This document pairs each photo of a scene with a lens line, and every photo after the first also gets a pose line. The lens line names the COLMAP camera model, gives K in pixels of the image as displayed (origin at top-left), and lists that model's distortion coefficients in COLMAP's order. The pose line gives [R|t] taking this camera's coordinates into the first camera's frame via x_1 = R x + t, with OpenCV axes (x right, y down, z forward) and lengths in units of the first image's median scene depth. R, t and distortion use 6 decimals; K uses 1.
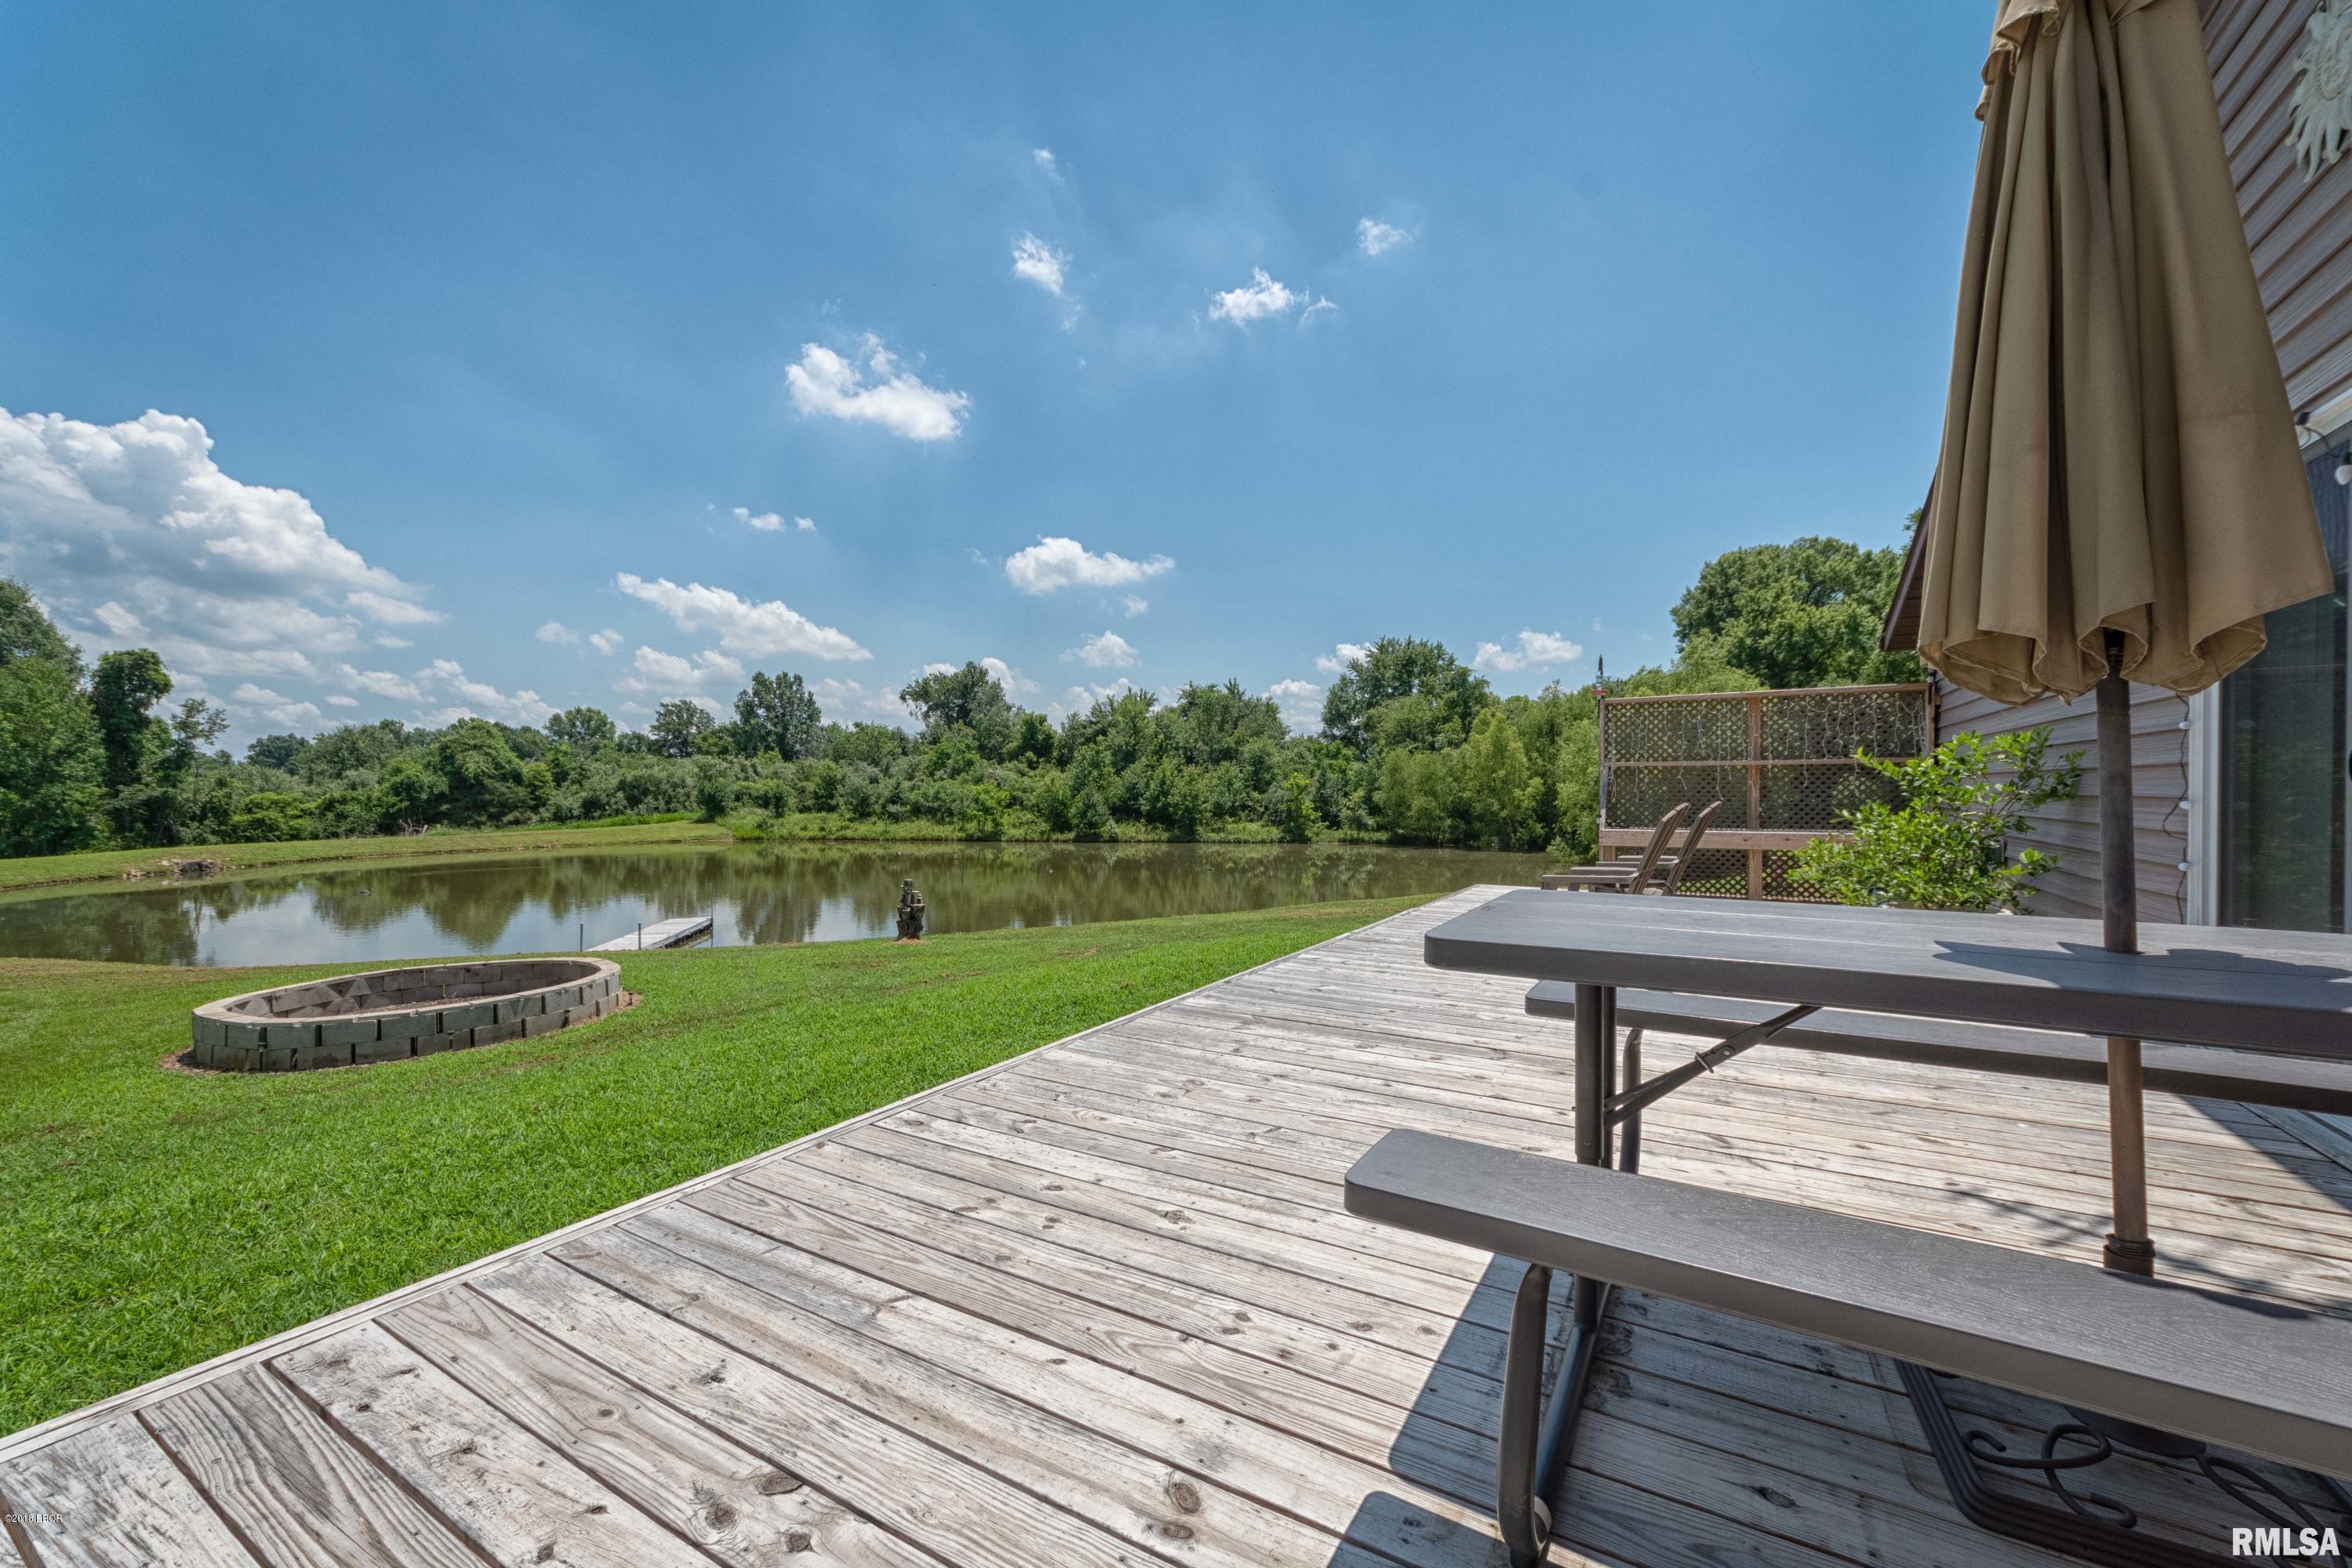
lens RADIAL K [[900.5, 0, 1179.7], [0, 900.5, 786.1], [0, 0, 1]] dist [-0.000917, -0.000042]
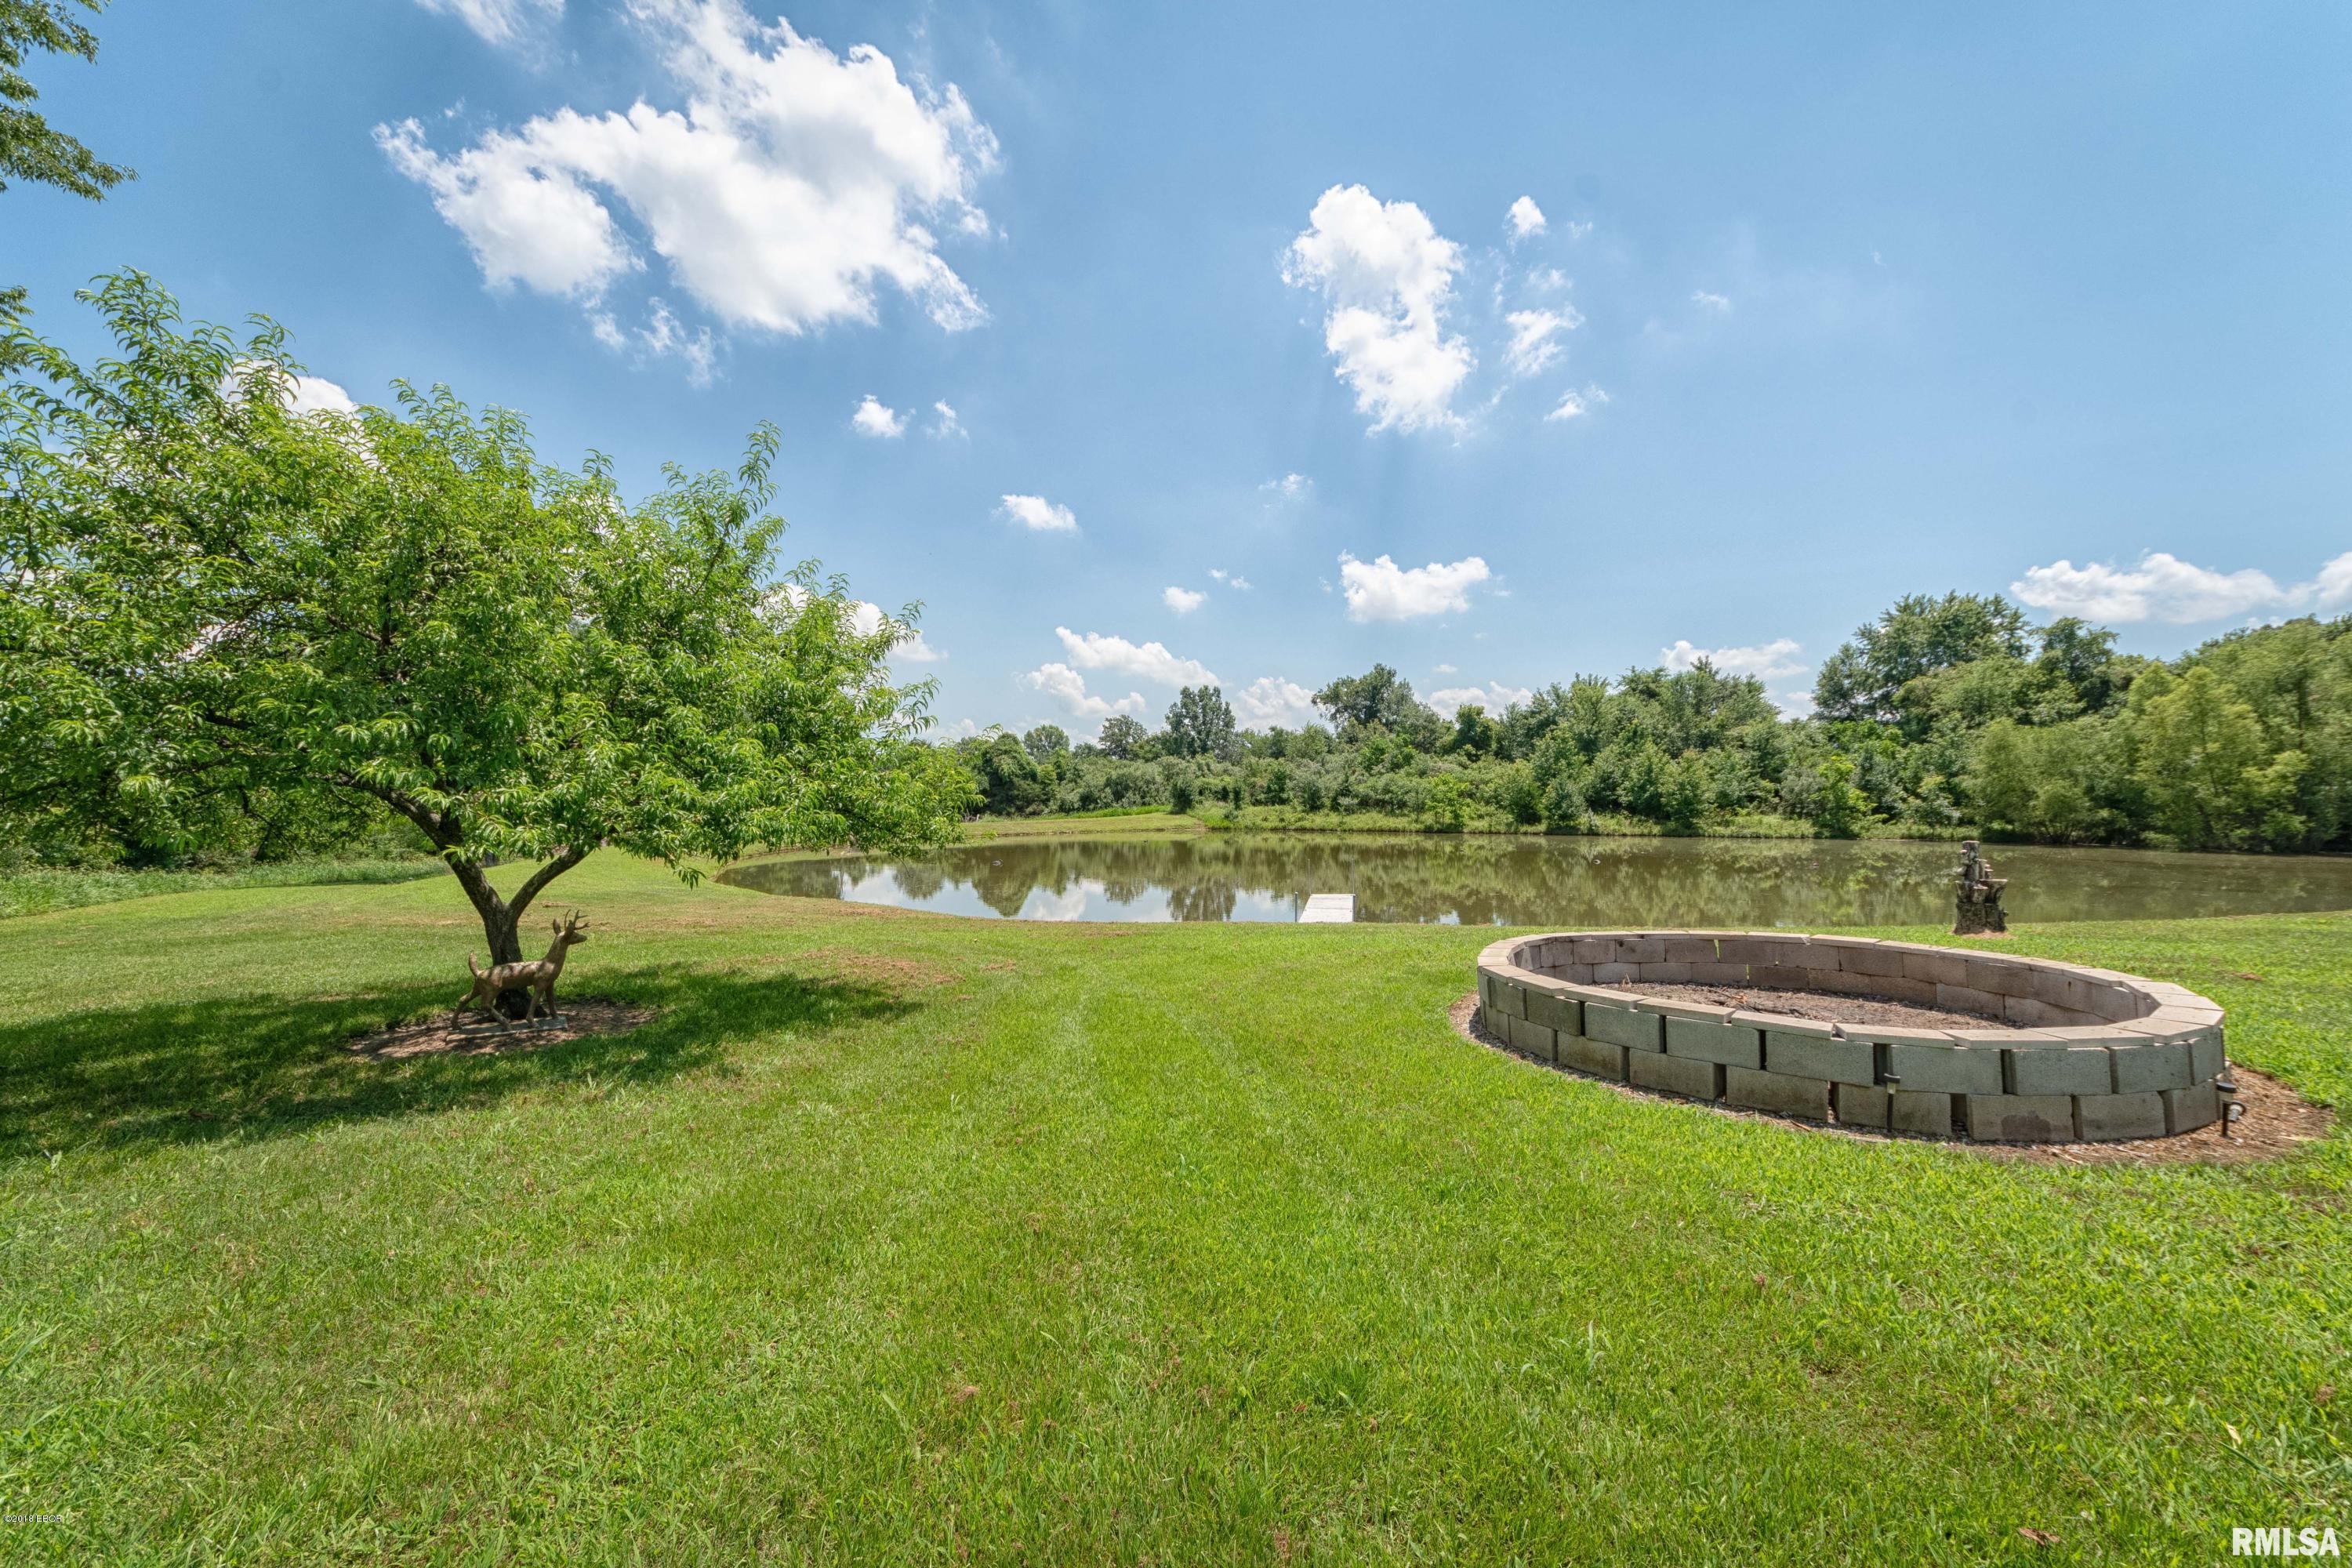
lens RADIAL K [[830.7, 0, 1176.4], [0, 830.7, 786.4], [0, 0, 1]] dist [-0.003188, 0.000691]
pose [[0.920018, -0.009493, -0.391761, -0.117837], [0.007831, 0.999952, -0.005839, 0.011923], [0.391798, 0.002304, 0.920048, 0.040227]]
